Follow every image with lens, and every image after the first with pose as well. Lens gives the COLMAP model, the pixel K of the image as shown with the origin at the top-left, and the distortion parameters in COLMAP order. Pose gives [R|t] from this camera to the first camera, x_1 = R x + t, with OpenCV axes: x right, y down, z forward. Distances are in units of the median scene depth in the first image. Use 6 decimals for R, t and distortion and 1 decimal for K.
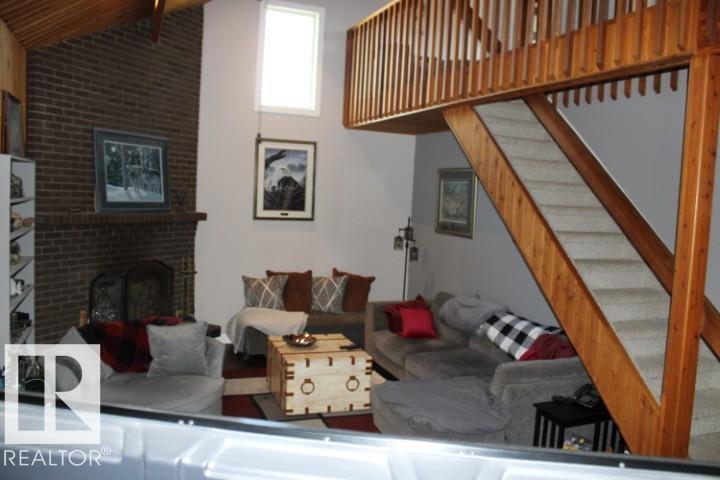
lens RADIAL K [[608.4, 0, 360.0], [0, 608.4, 240.0], [0, 0, 1]] dist [-0.159924, 0.136677]
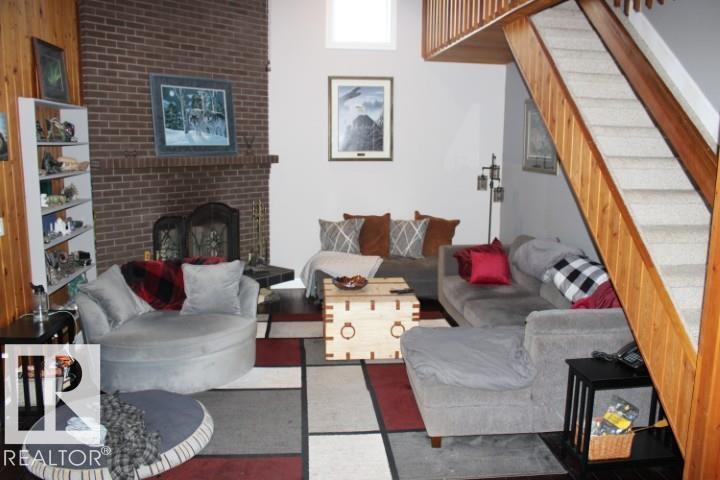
lens RADIAL K [[608.4, 0, 360.0], [0, 608.4, 240.0], [0, 0, 1]] dist [-0.159924, 0.136677]
pose [[0.964370, 0.002683, -0.264544, 0.171127], [0.017369, 0.997149, 0.073431, 0.028712], [0.263987, -0.075409, 0.961574, 0.091264]]
